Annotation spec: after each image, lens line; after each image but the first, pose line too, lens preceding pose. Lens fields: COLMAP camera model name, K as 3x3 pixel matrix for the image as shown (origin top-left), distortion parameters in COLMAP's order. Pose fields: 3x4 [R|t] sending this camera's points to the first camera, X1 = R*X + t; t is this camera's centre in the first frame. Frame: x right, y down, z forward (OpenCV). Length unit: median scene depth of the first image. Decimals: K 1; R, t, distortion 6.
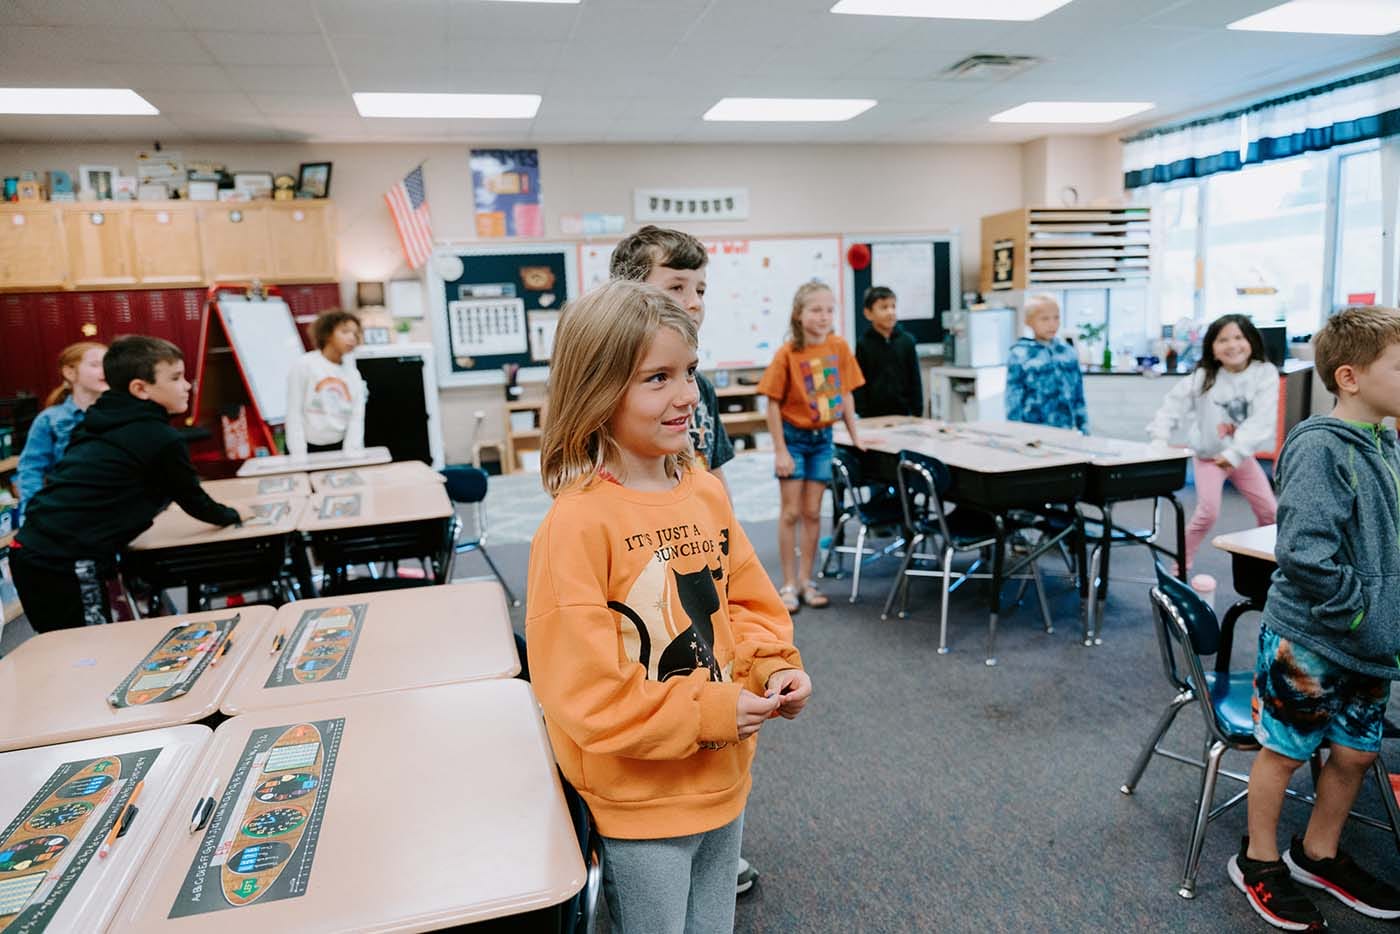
lens RADIAL K [[930.4, 0, 700.0], [0, 930.4, 467.0], [0, 0, 1]] dist [-0.003949, -0.004805]
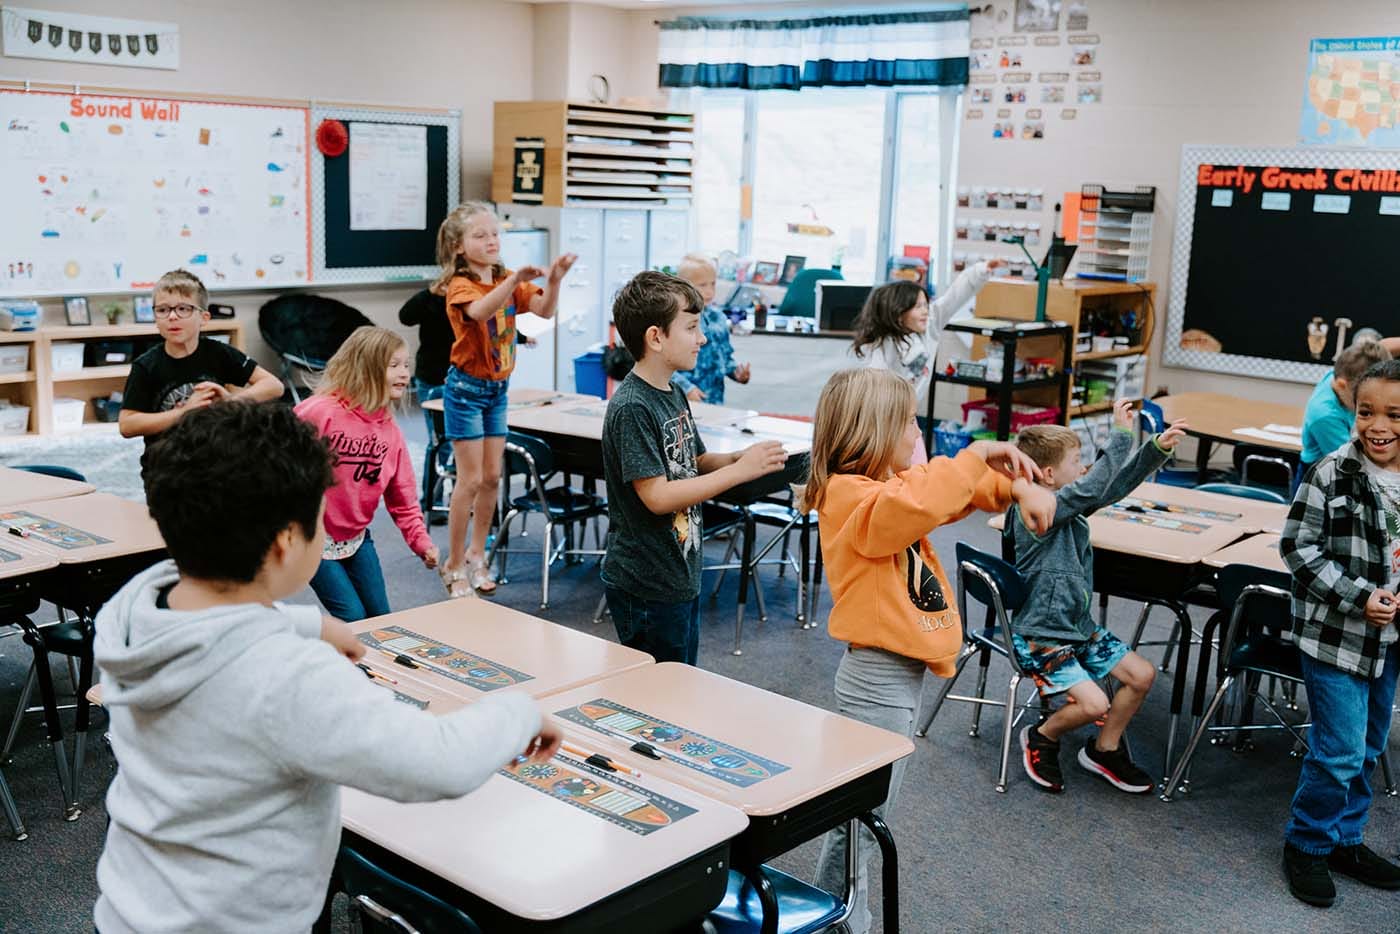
lens RADIAL K [[1529.9, 0, 700.0], [0, 1529.9, 467.0], [0, 0, 1]] dist [0.010910, 0.017759]
pose [[0.841709, -0.028238, 0.539193, -0.249199], [0.007657, 0.999155, 0.040373, -0.023649], [-0.539877, -0.029854, 0.841214, -0.148897]]
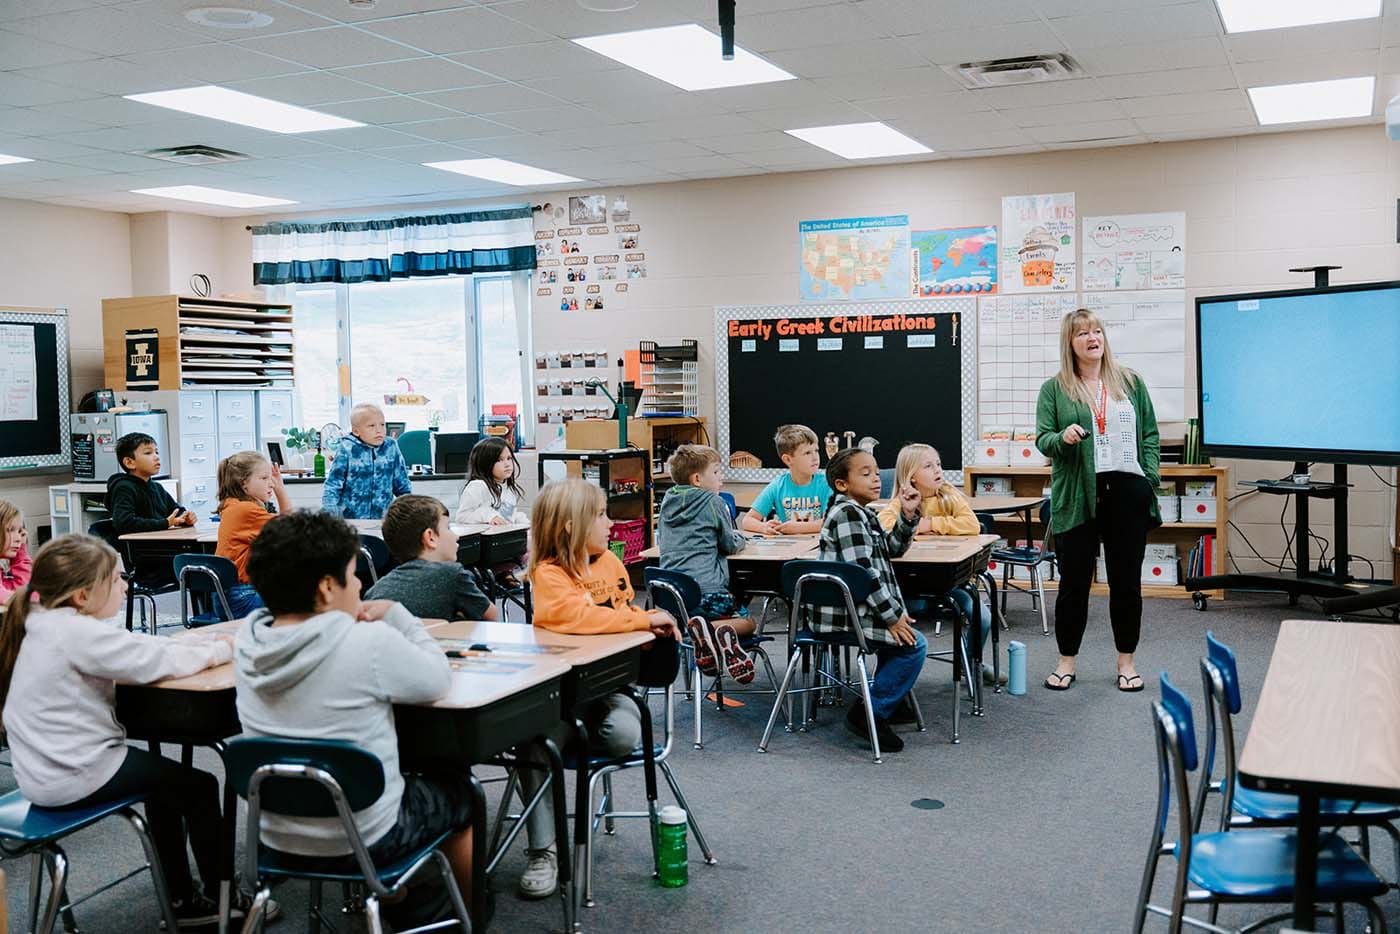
lens RADIAL K [[1483.1, 0, 700.0], [0, 1483.1, 467.0], [0, 0, 1]] dist [0.011392, 0.014440]
pose [[0.634904, -0.005667, 0.772571, -0.399231], [0.107928, 0.990818, -0.081427, 0.042496], [-0.765016, 0.135080, 0.629686, -0.217167]]
